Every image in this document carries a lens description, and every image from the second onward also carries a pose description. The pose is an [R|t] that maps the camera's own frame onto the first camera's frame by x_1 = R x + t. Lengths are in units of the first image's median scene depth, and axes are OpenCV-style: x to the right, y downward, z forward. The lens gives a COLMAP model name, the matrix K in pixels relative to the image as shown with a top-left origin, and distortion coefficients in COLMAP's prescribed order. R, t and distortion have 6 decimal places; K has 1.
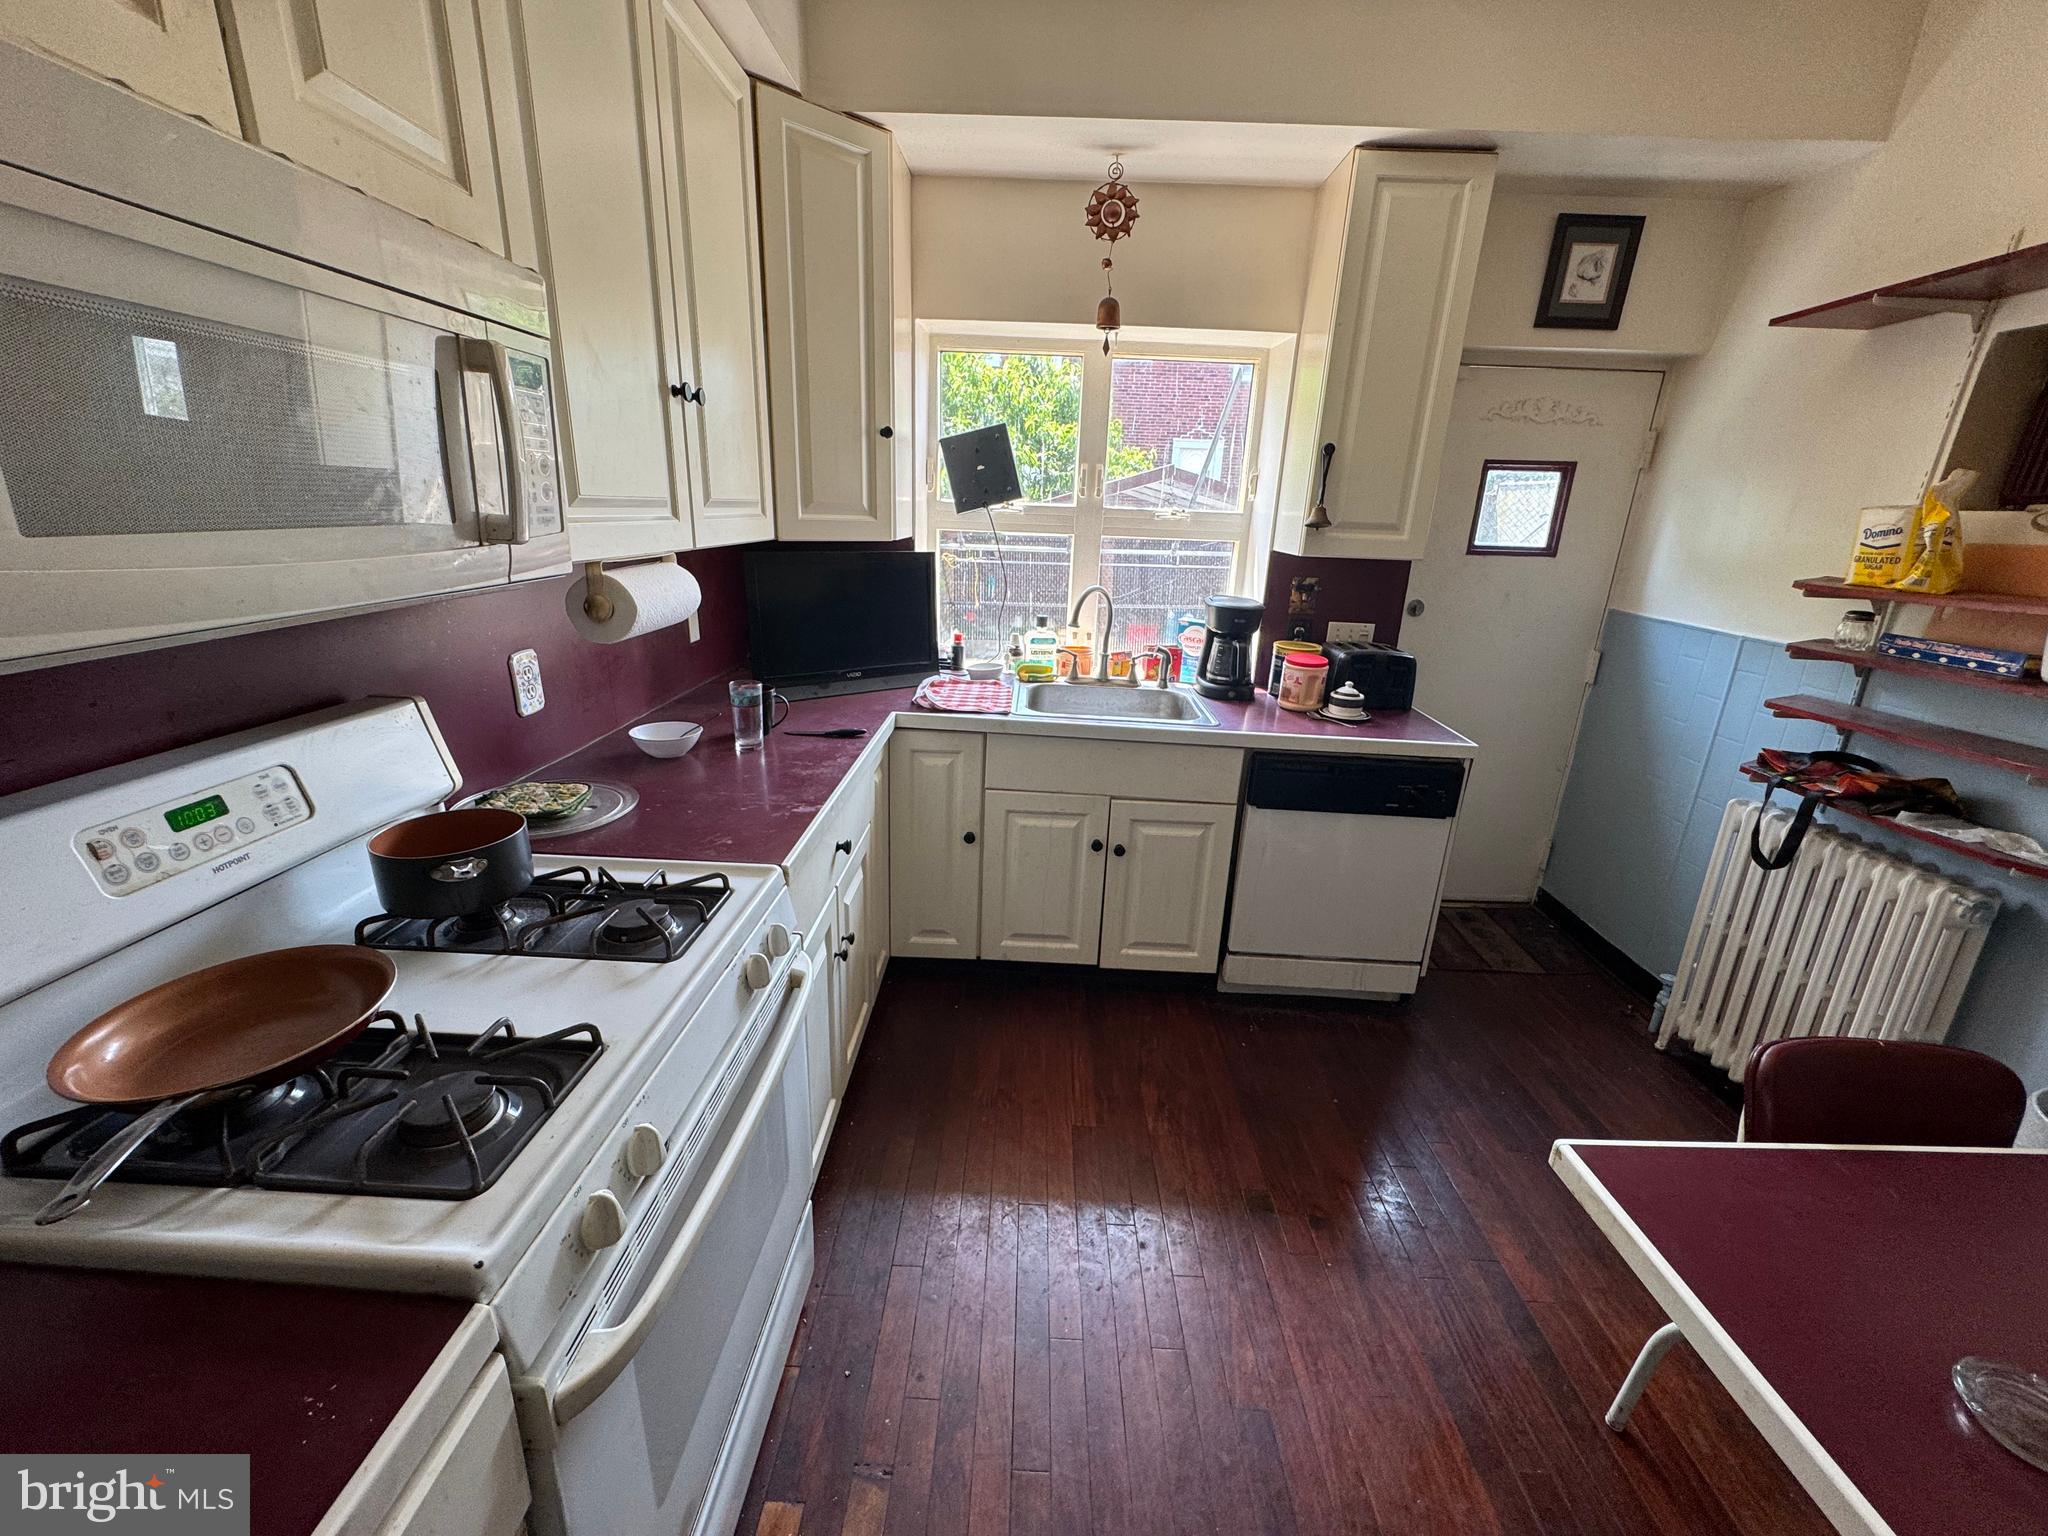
lens RADIAL K [[819.1, 0, 1024.6], [0, 819.1, 758.6], [0, 0, 1]] dist [0.000099, 0.000452]
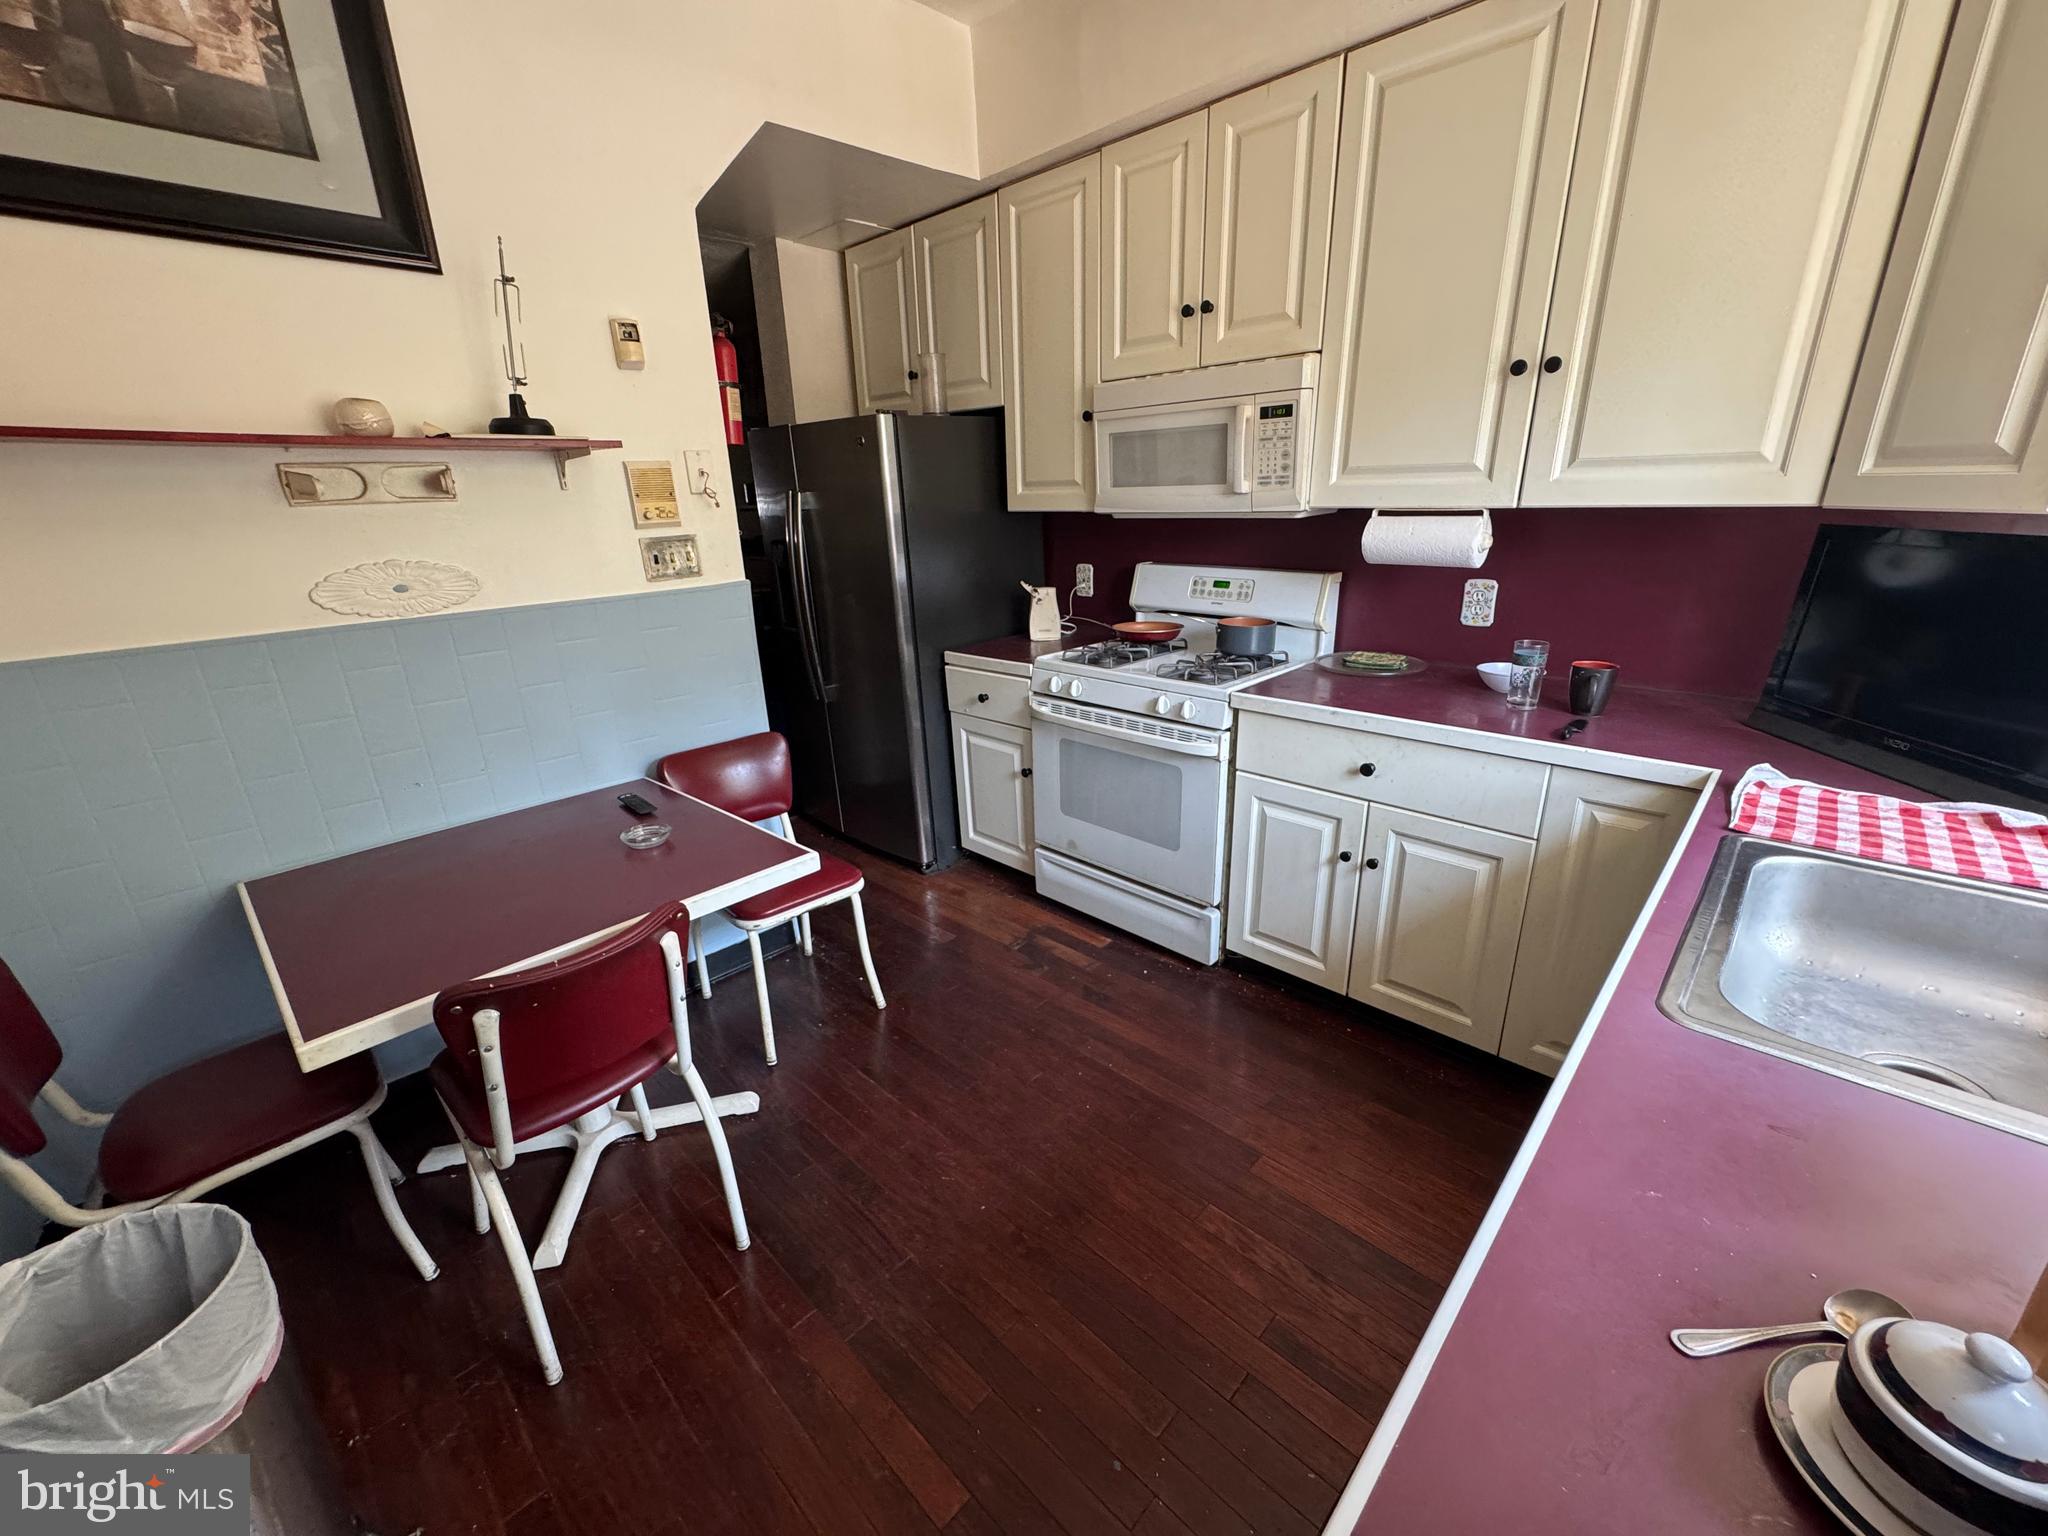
lens RADIAL K [[819.1, 0, 1024.6], [0, 819.1, 758.6], [0, 0, 1]] dist [0.000099, 0.000452]
pose [[-0.680030, 0.214604, -0.701074, 1.726737], [-0.215078, 0.855747, 0.470573, -0.645175], [0.700929, 0.470789, -0.535777, 2.403926]]
